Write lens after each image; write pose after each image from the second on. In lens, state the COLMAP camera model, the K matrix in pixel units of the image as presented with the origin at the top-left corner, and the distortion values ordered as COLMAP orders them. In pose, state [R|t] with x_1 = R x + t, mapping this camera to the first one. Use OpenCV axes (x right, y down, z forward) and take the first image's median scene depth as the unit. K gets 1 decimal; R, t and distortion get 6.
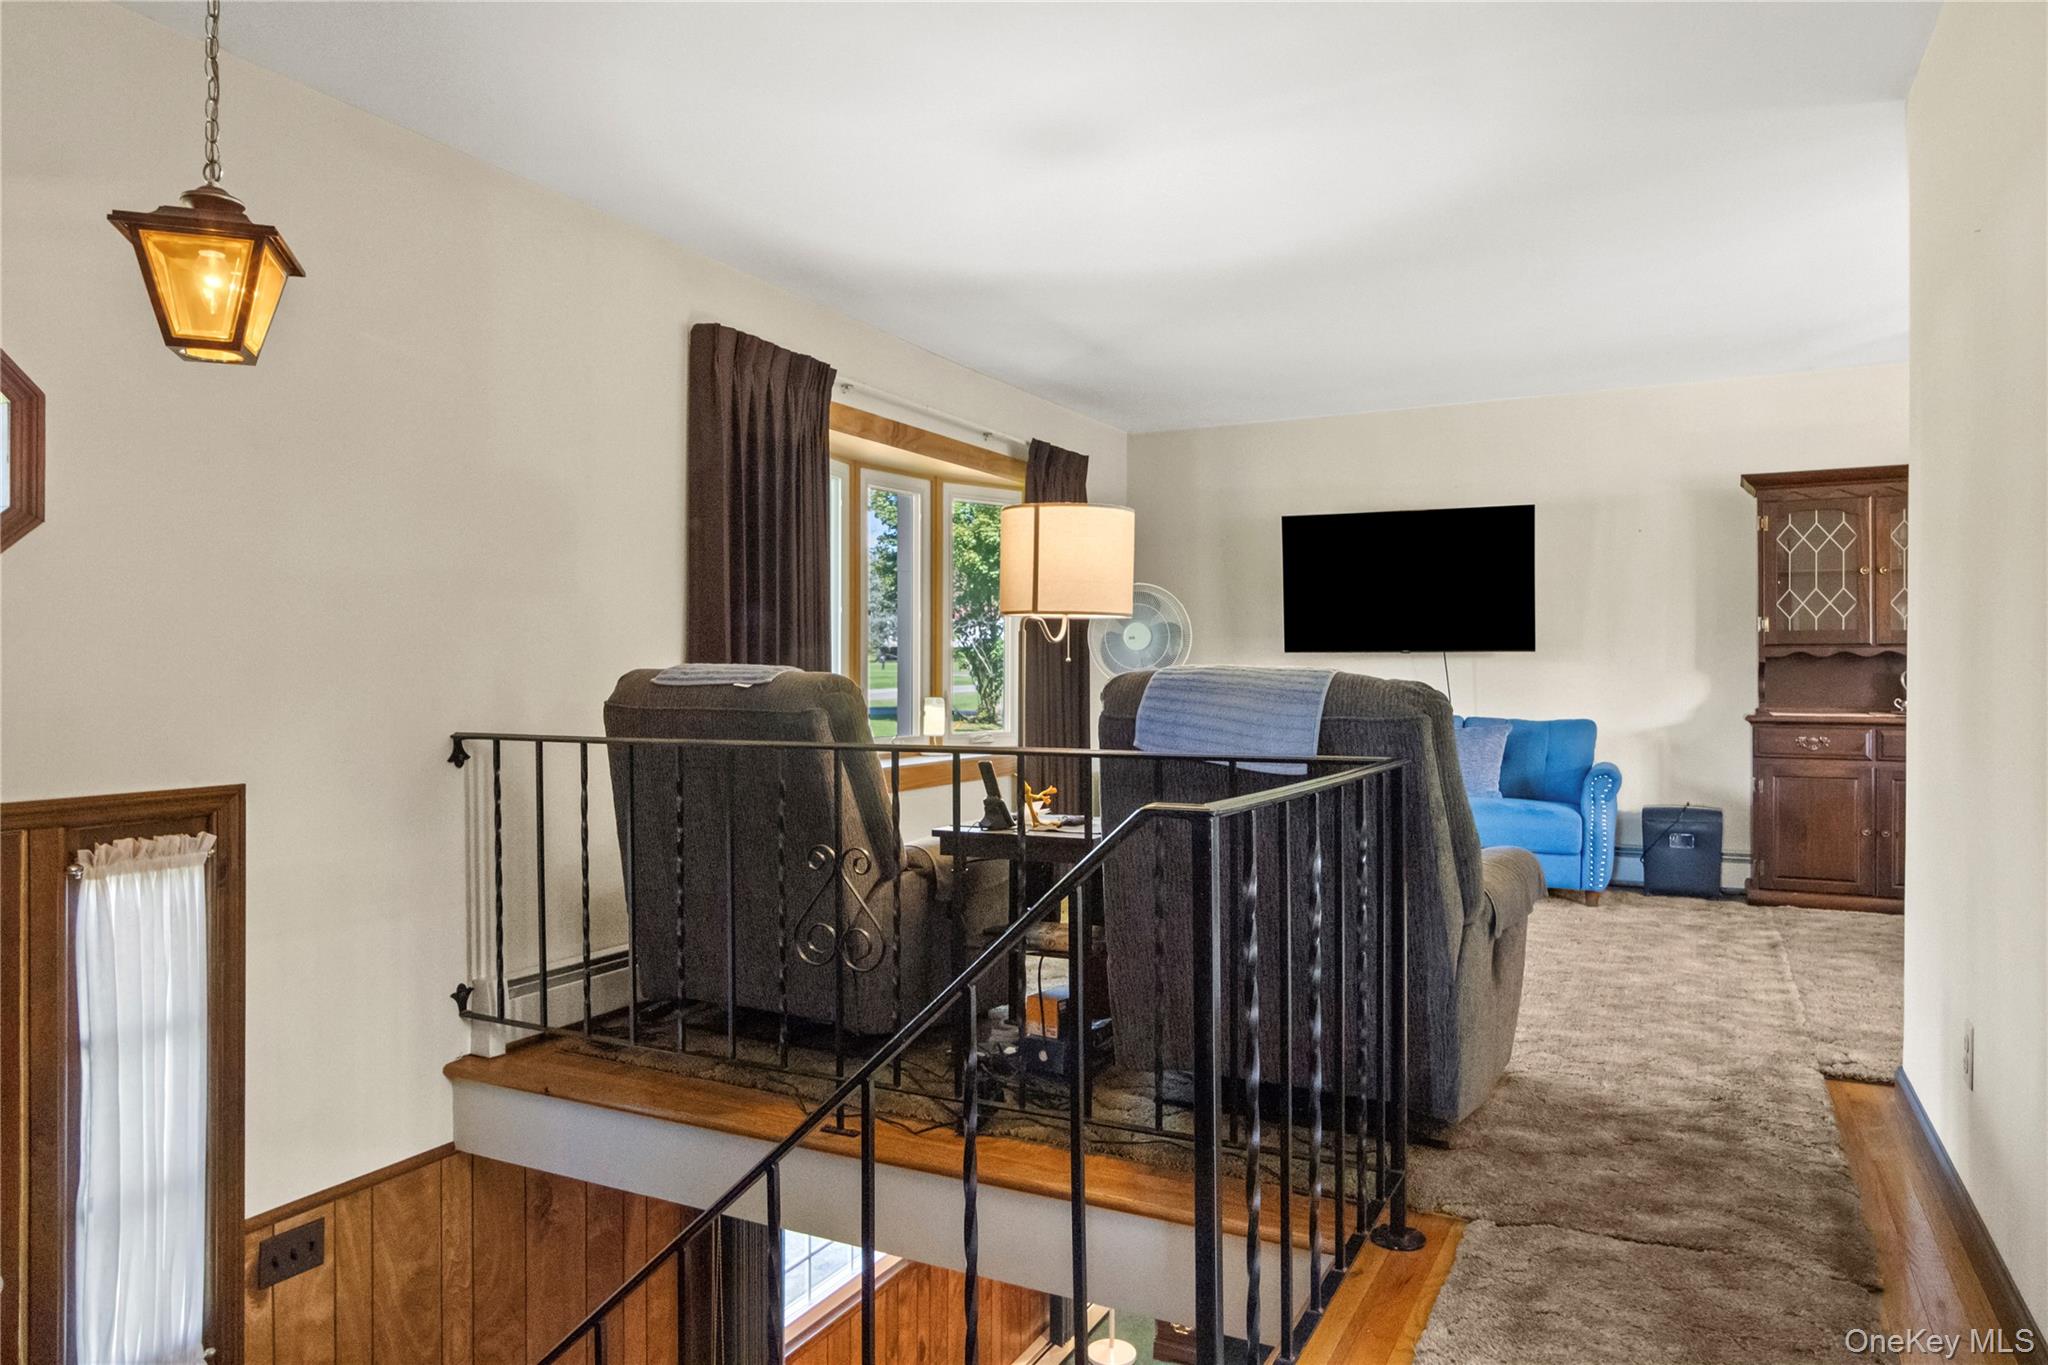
lens RADIAL K [[1323.7, 0, 1021.3], [0, 1323.7, 678.9], [0, 0, 1]] dist [-0.009074, 0.005508]
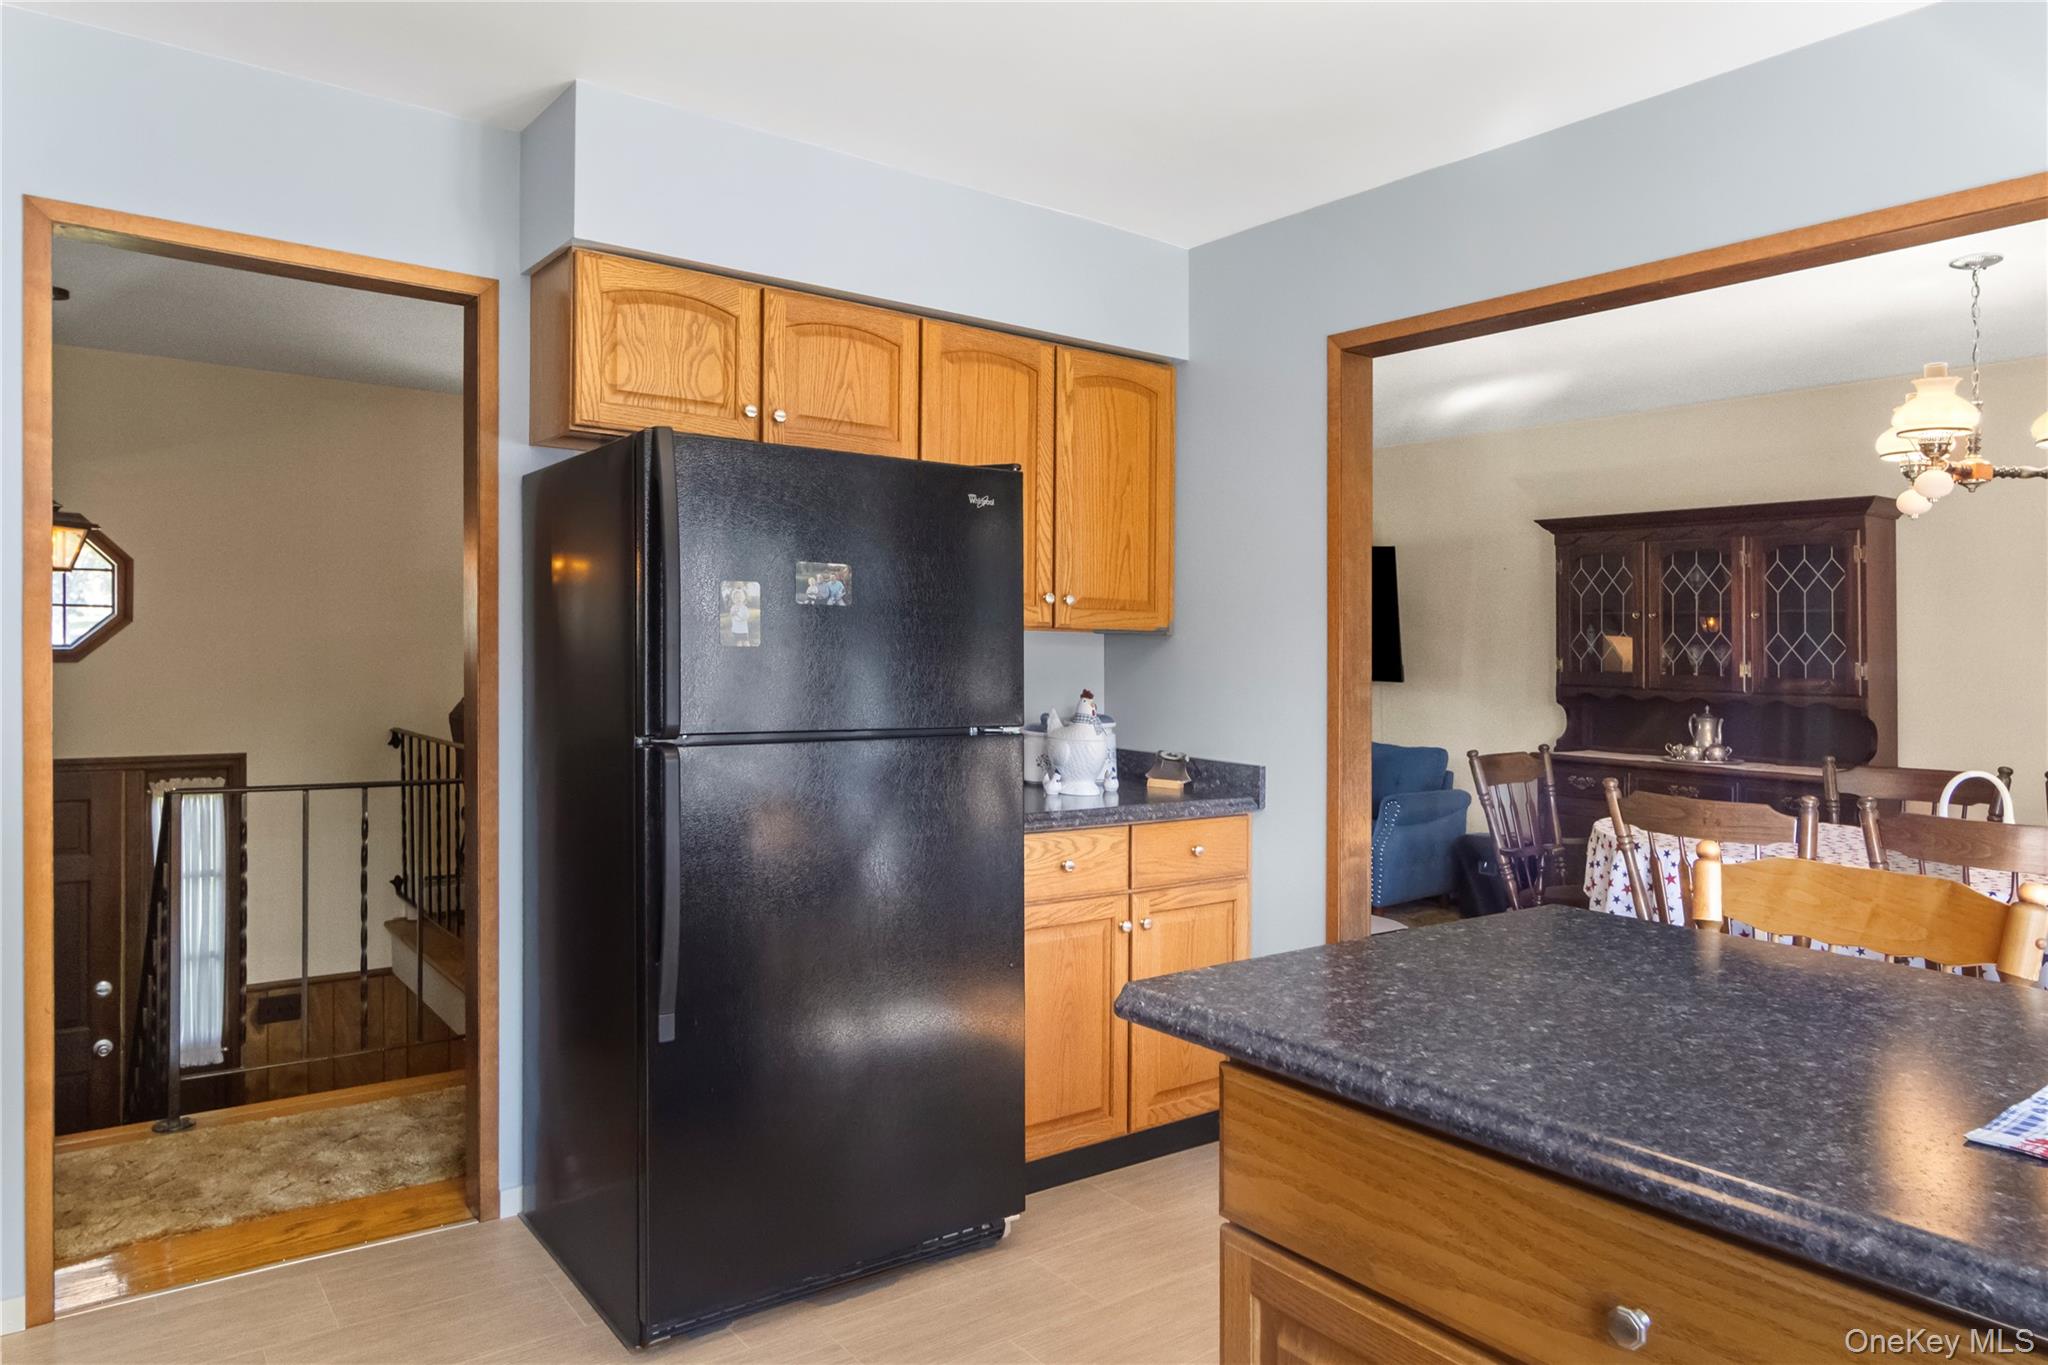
lens RADIAL K [[1323.7, 0, 1023.8], [0, 1323.7, 674.0], [0, 0, 1]] dist [-0.009074, 0.005508]
pose [[0.901080, 0.022750, -0.433056, 1.174904], [-0.017745, 0.999721, 0.015596, -0.079459], [0.433290, -0.006369, 0.901232, -0.208012]]
